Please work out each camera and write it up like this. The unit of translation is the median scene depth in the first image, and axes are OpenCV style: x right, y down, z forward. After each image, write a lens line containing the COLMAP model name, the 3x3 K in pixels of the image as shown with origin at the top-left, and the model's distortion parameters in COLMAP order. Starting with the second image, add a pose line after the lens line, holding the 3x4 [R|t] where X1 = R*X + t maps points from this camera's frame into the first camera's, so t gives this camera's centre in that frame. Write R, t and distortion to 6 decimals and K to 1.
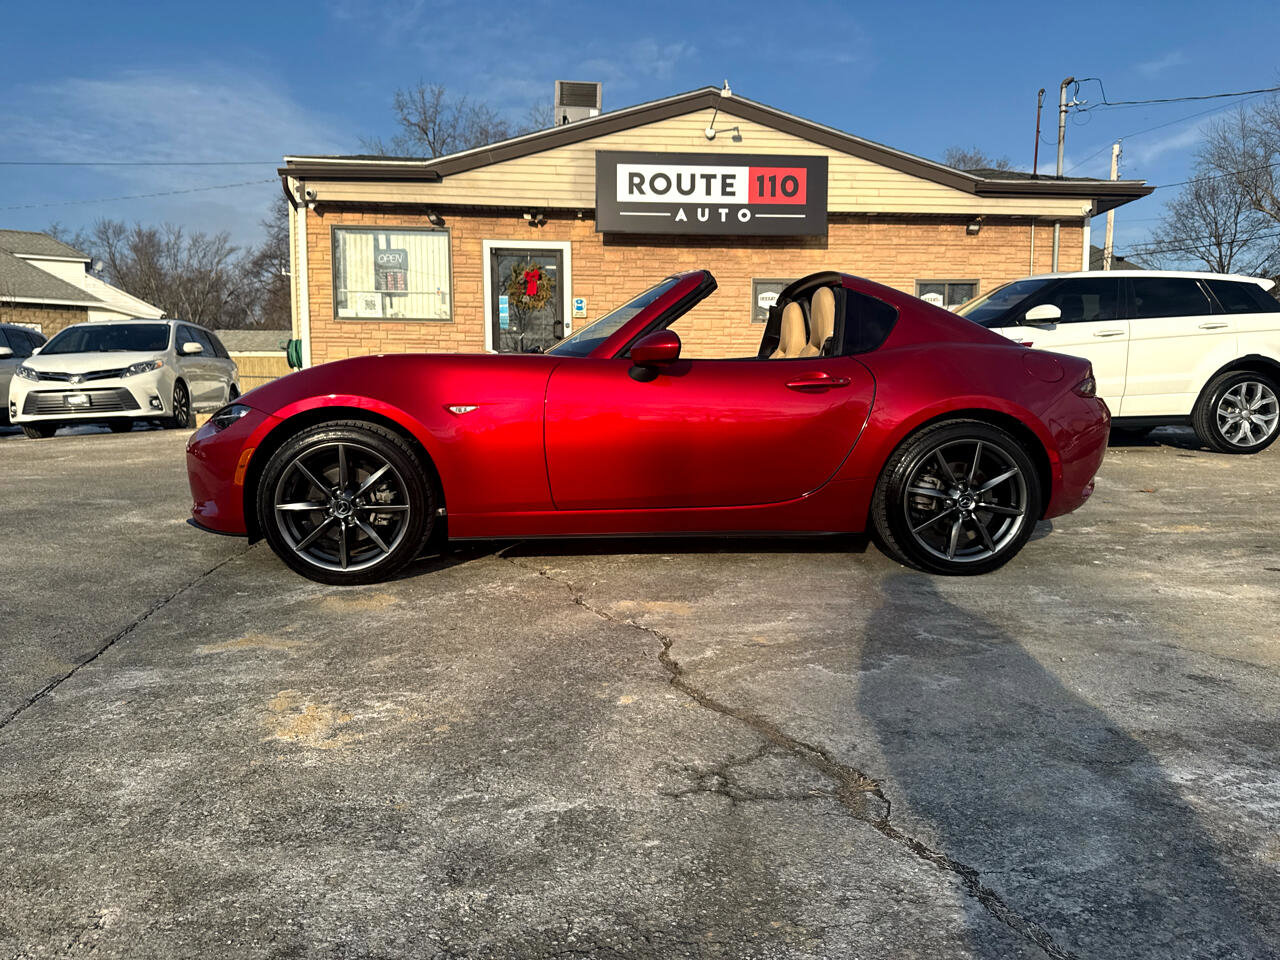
lens RADIAL K [[905.1, 0, 640.0], [0, 905.1, 493.1], [0, 0, 1]] dist [0.032753, -0.040355]
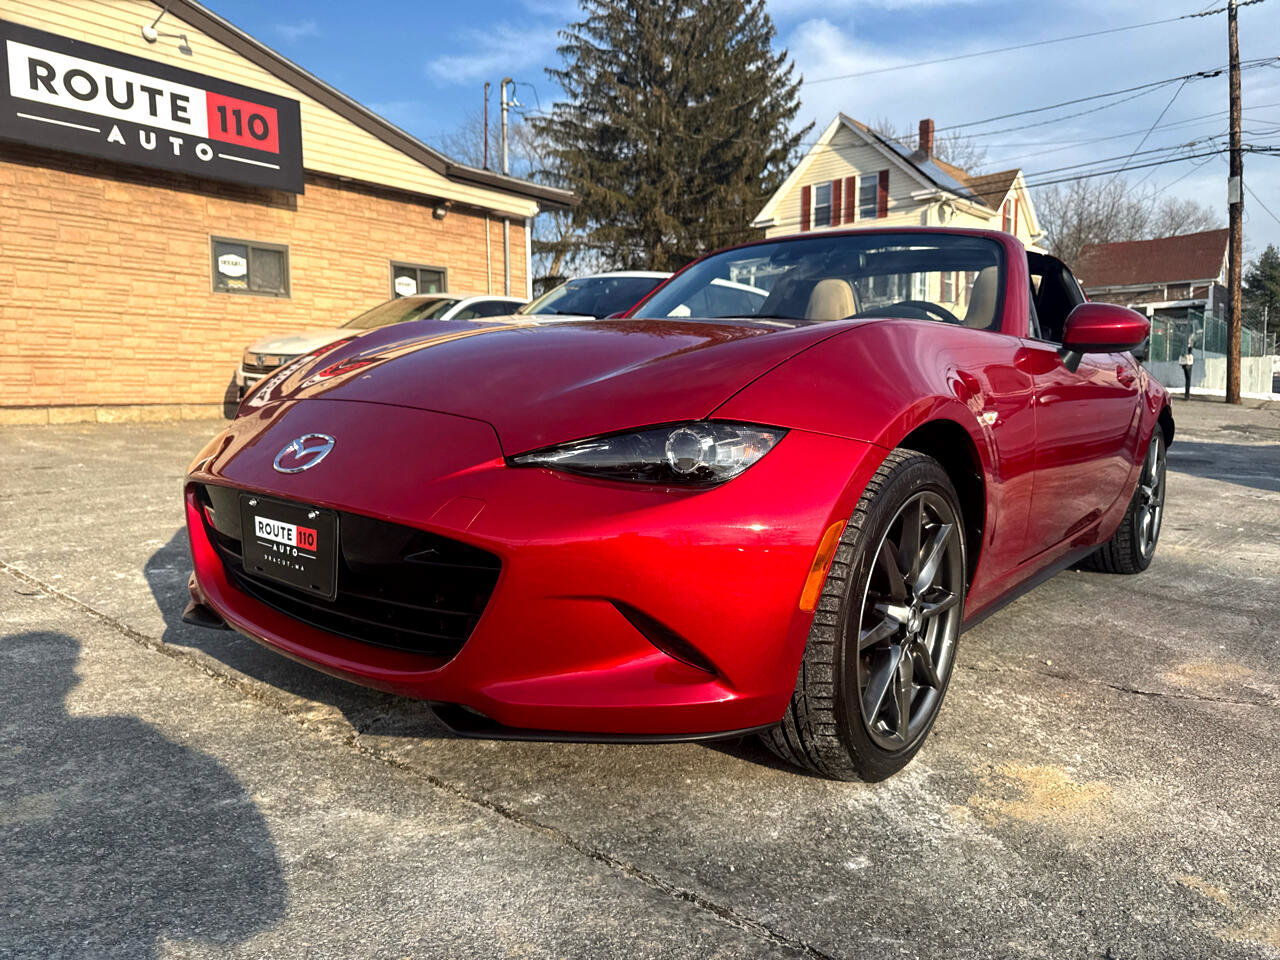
lens RADIAL K [[905.1, 0, 647.9], [0, 905.1, 478.6], [0, 0, 1]] dist [0.032753, -0.040355]
pose [[0.677995, -0.071096, 0.731620, -0.214511], [0.073538, 0.996879, 0.028725, -0.023819], [-0.731379, 0.034326, 0.681107, 0.205145]]
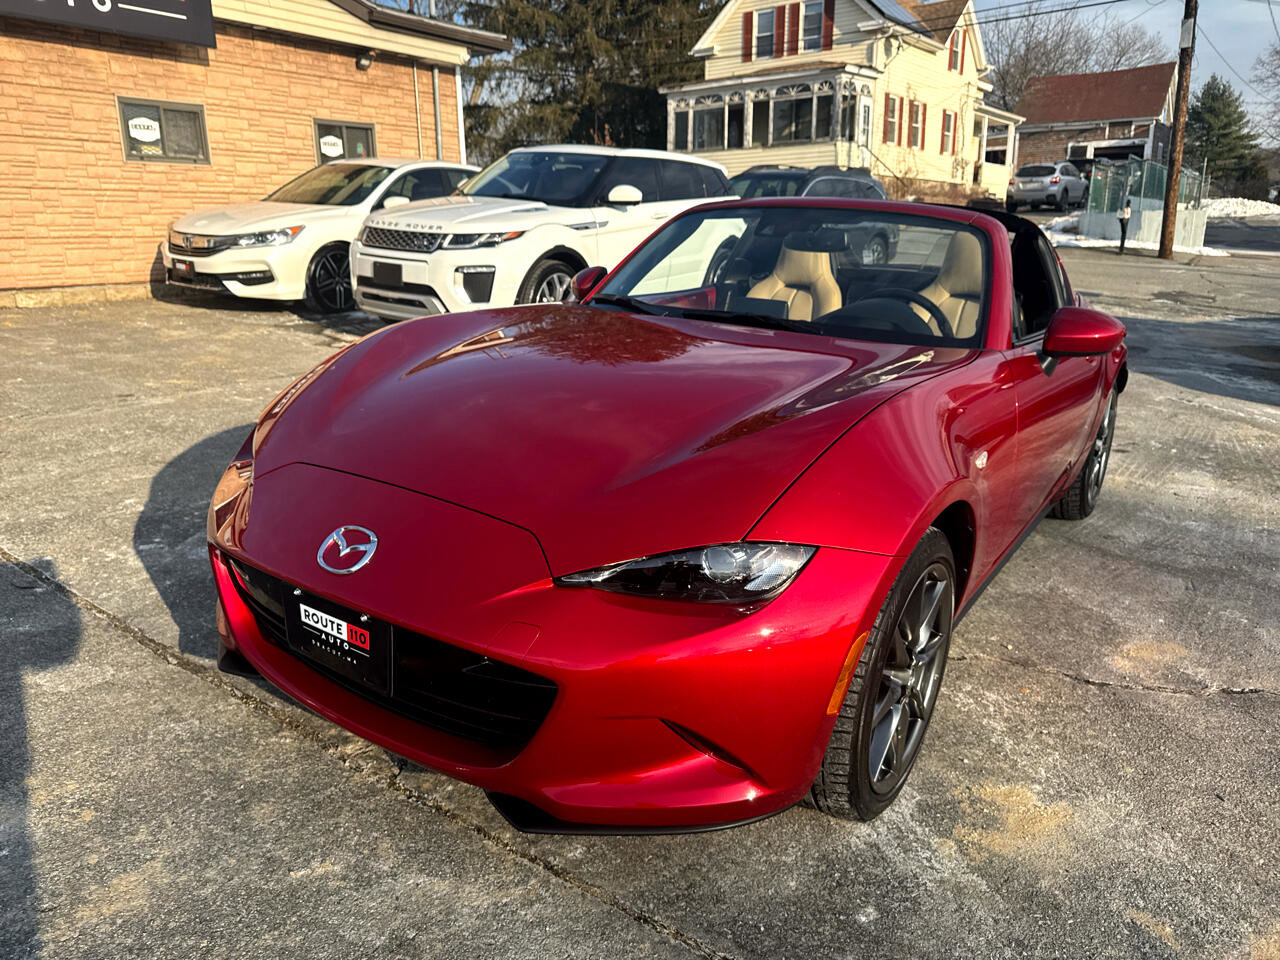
lens RADIAL K [[905.1, 0, 634.2], [0, 905.1, 477.6], [0, 0, 1]] dist [0.032753, -0.040355]
pose [[0.632449, -0.207709, 0.746234, -0.224025], [0.075435, 0.975314, 0.207539, -0.063095], [-0.770920, -0.074966, 0.632504, 0.212260]]
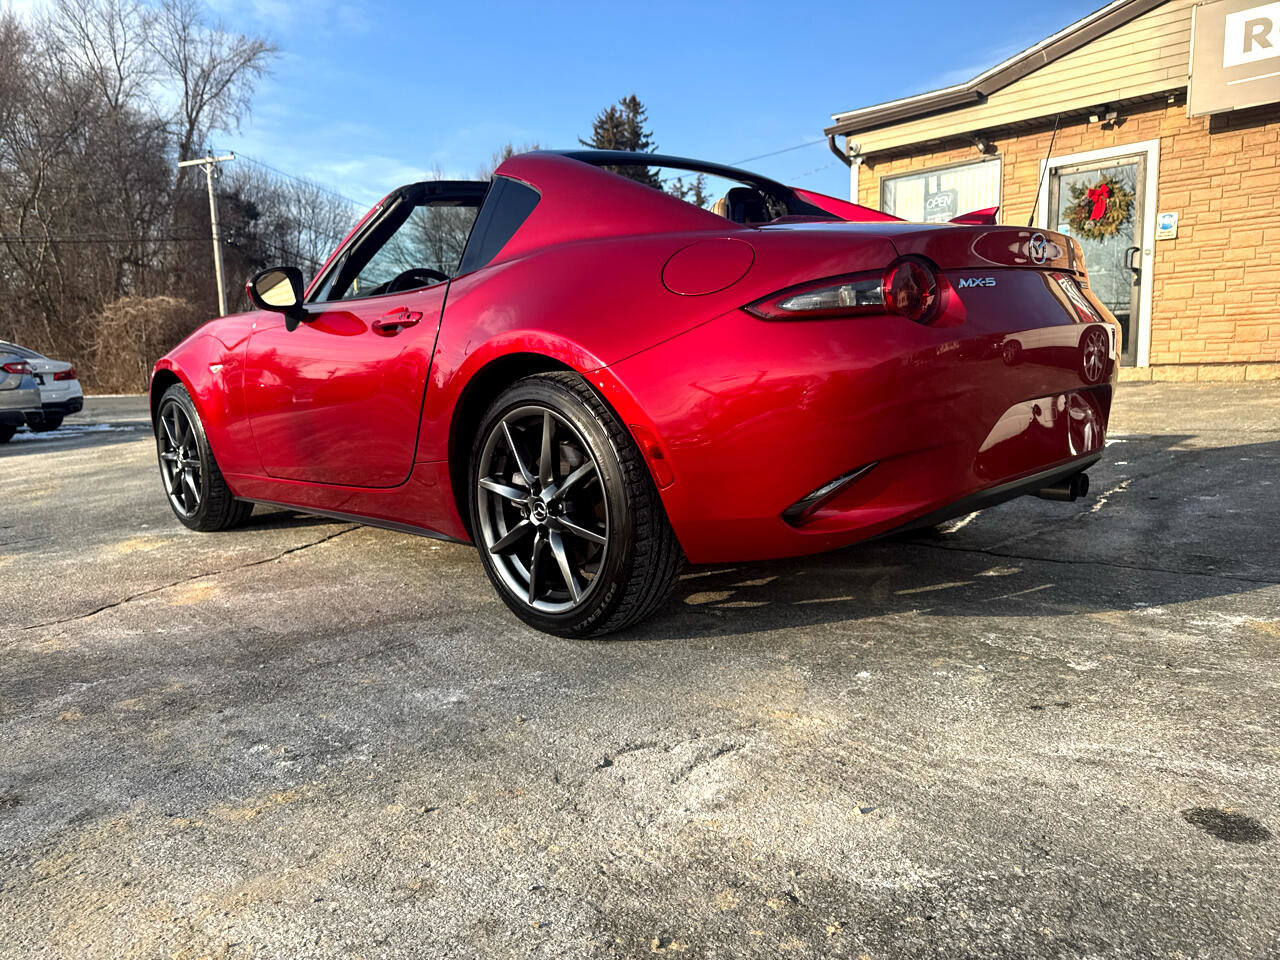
lens RADIAL K [[905.1, 0, 632.3], [0, 905.1, 475.1], [0, 0, 1]] dist [0.032753, -0.040355]
pose [[0.637579, 0.068811, -0.767306, 0.243393], [-0.051875, 0.997577, 0.046356, -0.013108], [0.768636, 0.010249, 0.639604, 0.191028]]
